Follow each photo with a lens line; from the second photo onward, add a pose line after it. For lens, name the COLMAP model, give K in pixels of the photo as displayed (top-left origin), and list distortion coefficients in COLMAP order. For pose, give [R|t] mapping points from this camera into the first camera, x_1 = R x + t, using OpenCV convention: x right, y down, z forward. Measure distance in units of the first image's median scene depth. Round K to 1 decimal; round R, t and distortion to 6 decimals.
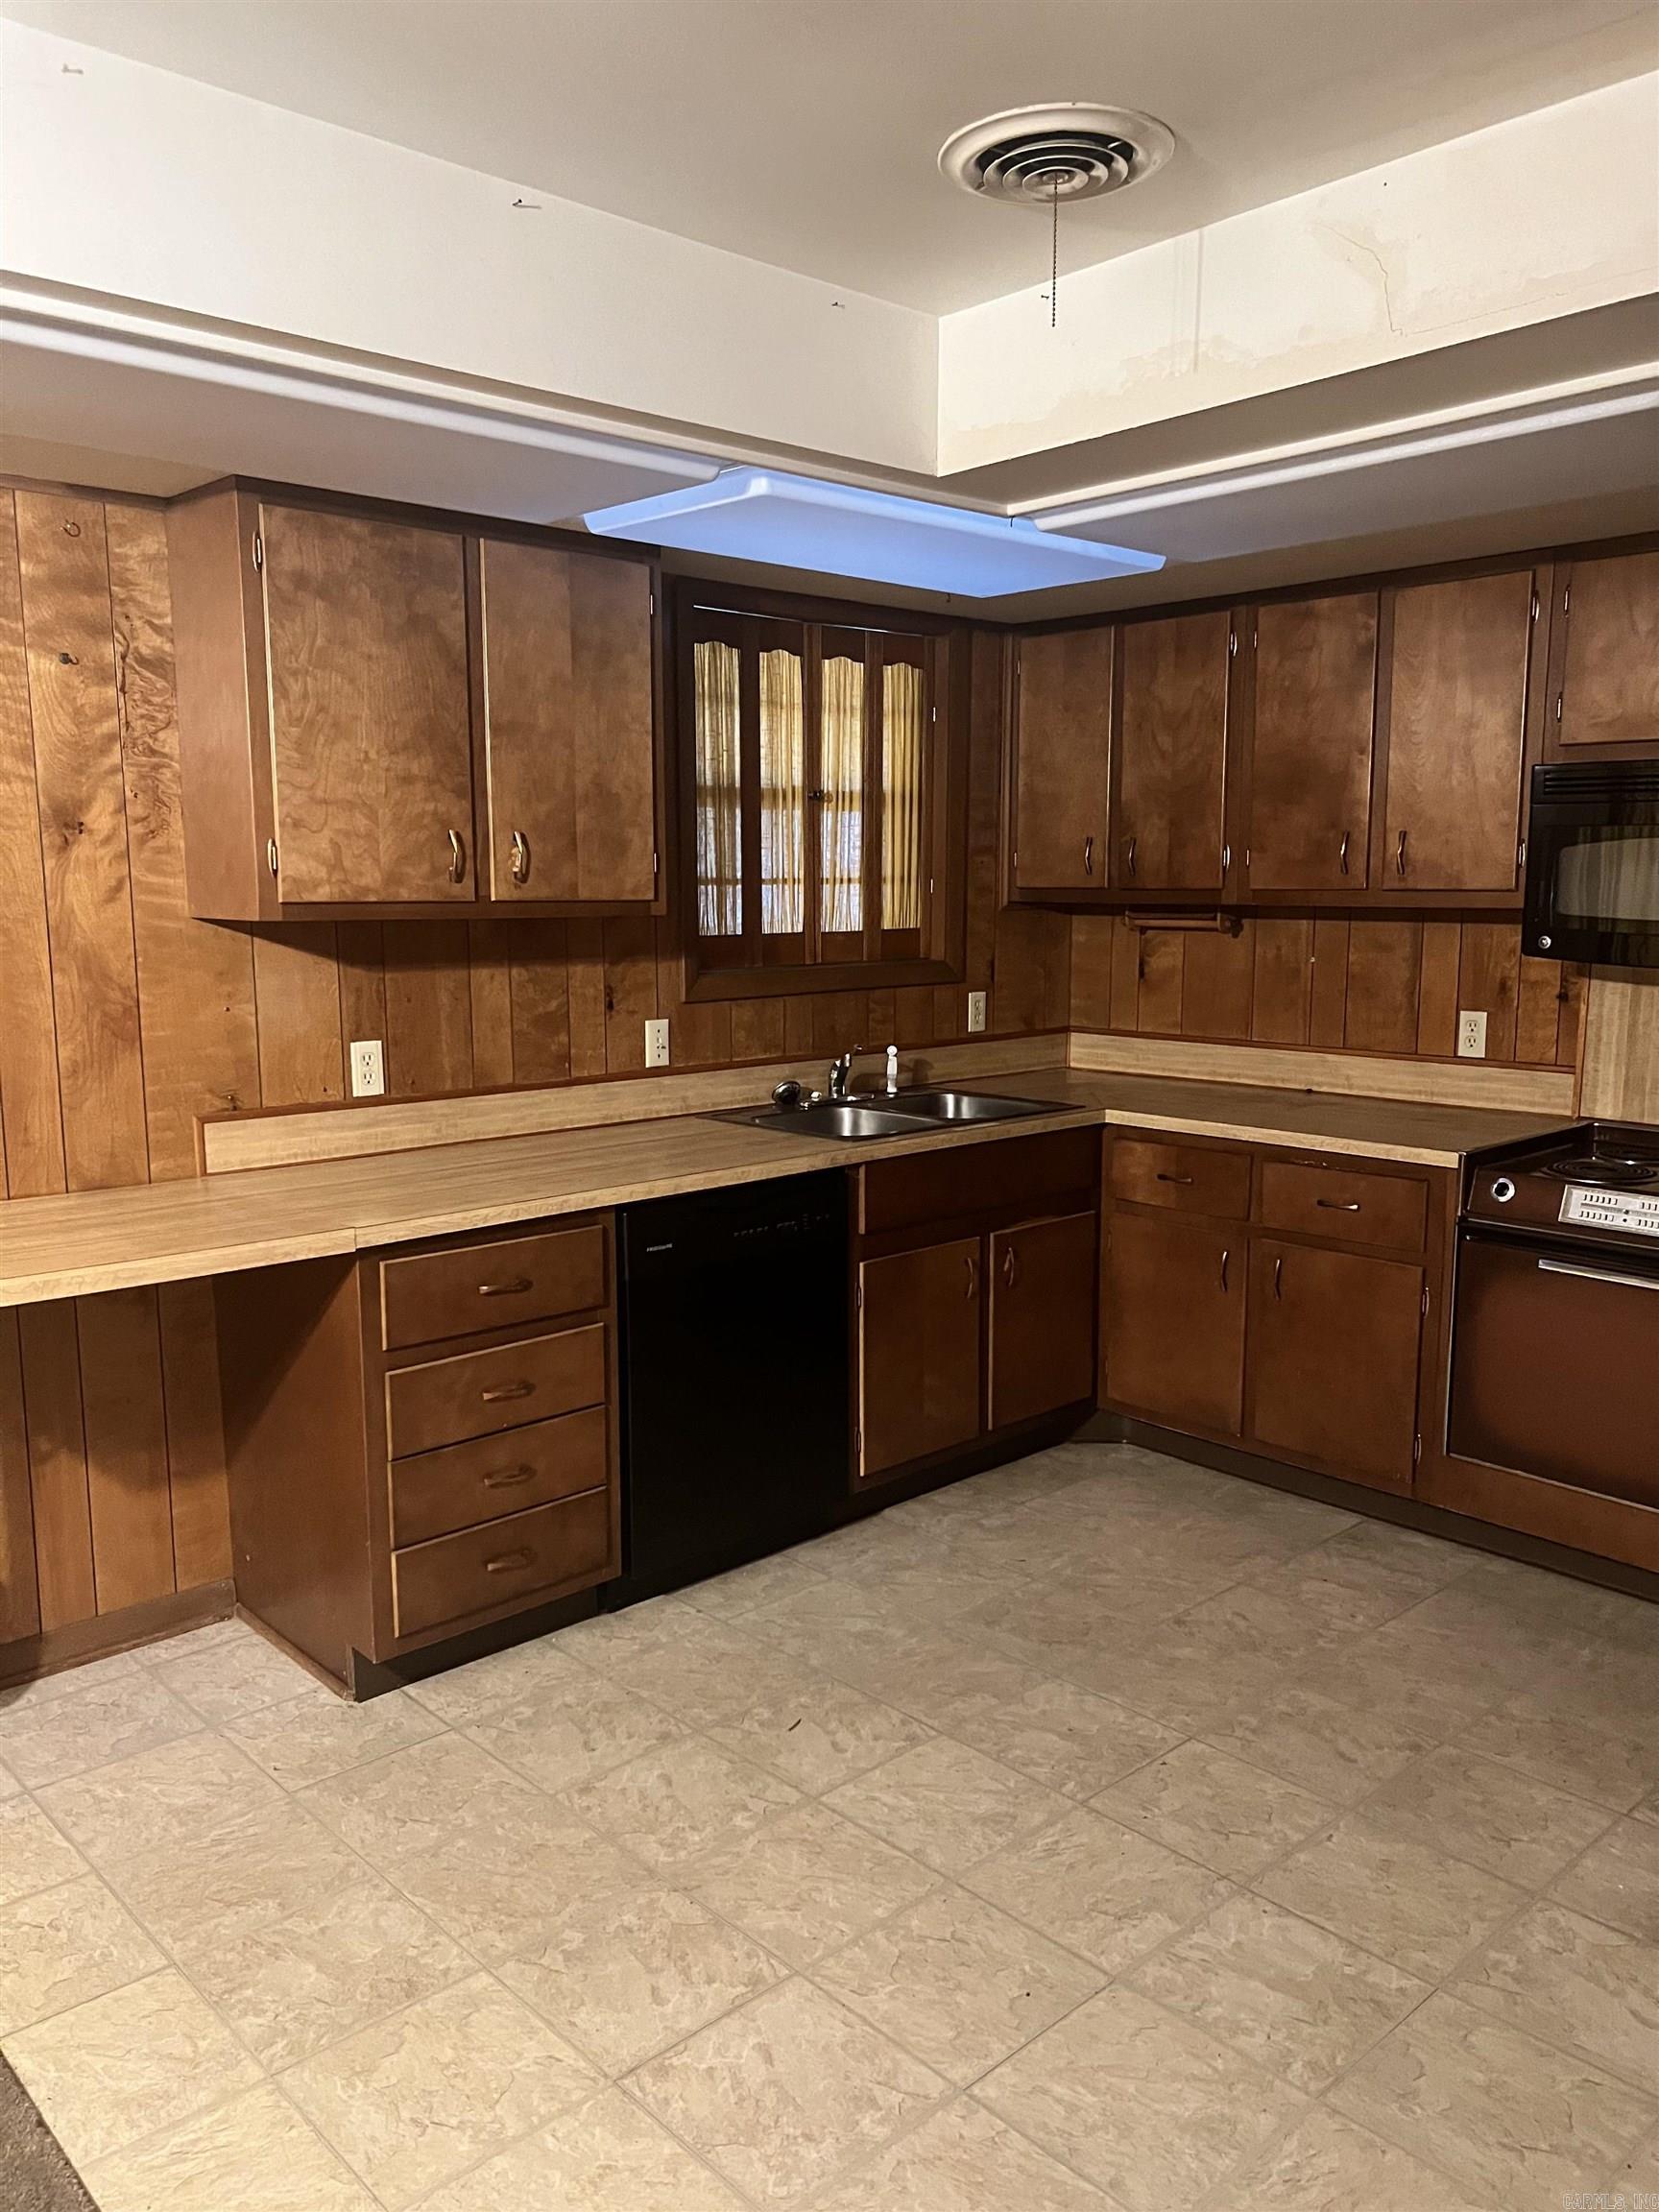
lens RADIAL K [[1651.0, 0, 829.5], [0, 1651.0, 1106.0], [0, 0, 1]] dist [0.051587, -0.050139]
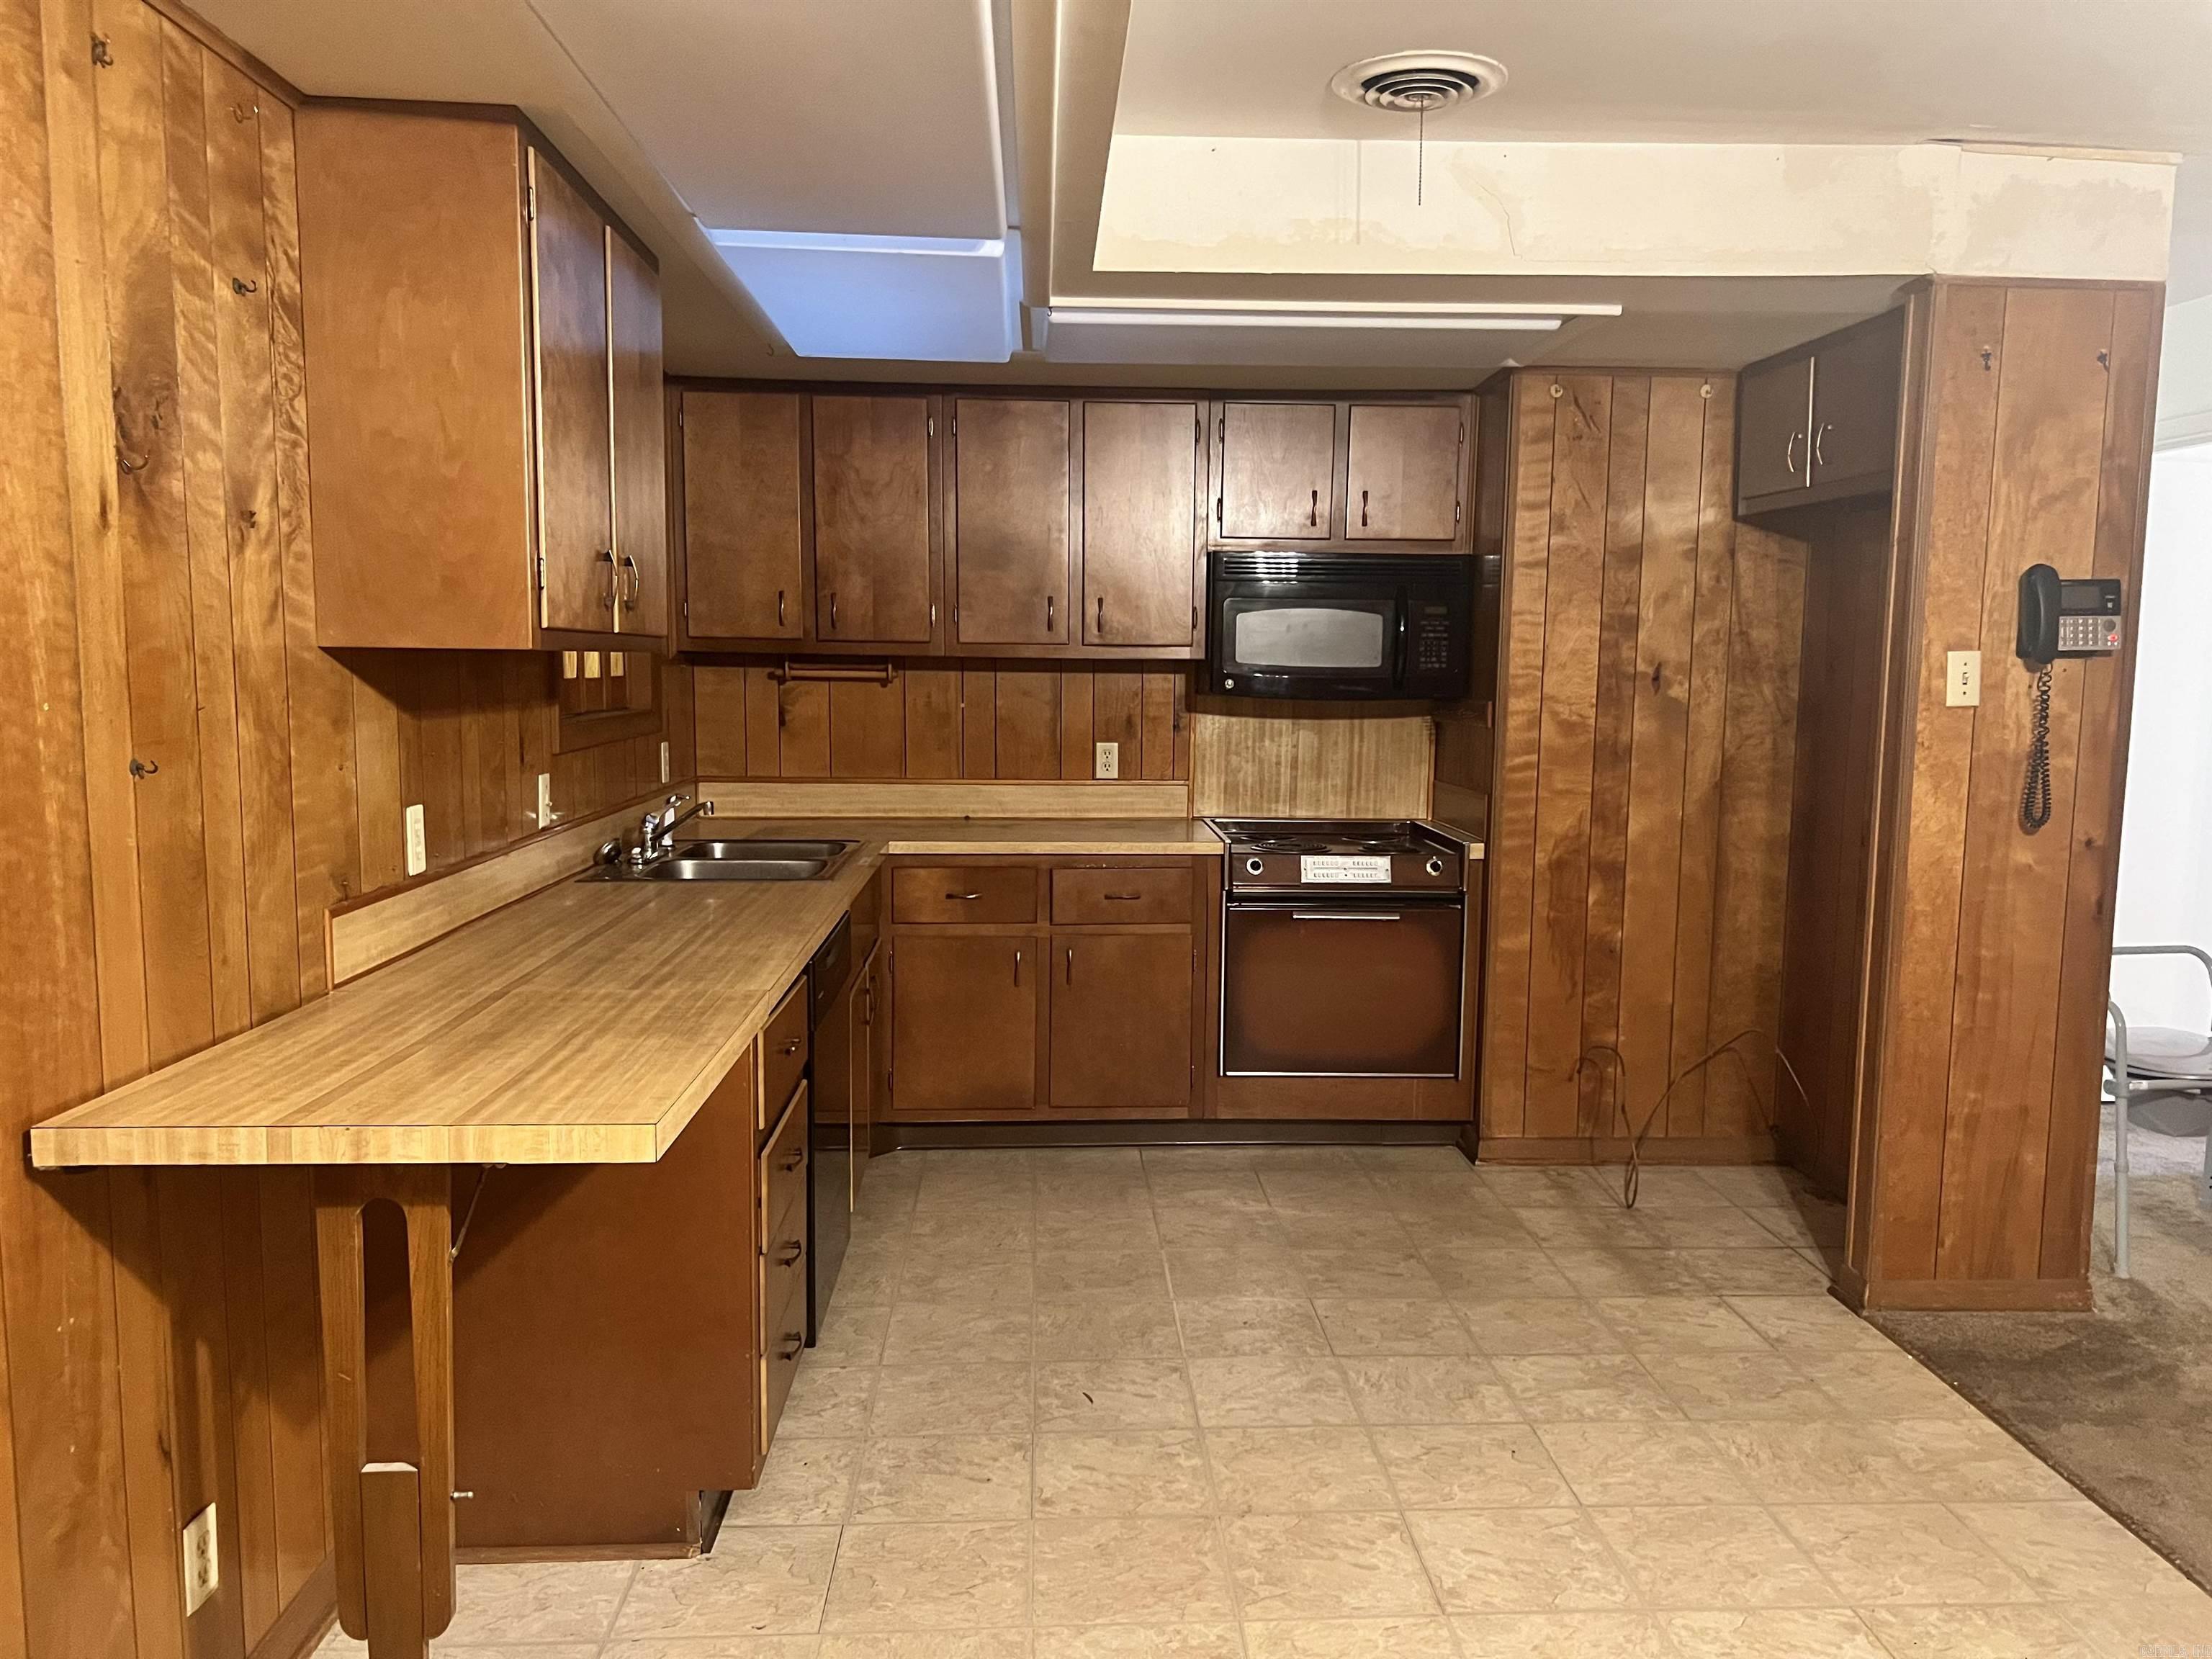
lens RADIAL K [[1663.4, 0, 1106.6], [0, 1663.4, 837.1], [0, 0, 1]] dist [0.086827, -0.140943]
pose [[0.642710, -0.072593, 0.762662, -0.732170], [0.094461, 0.995413, 0.015143, -0.005102], [-0.760264, 0.062309, 0.646619, 0.235339]]
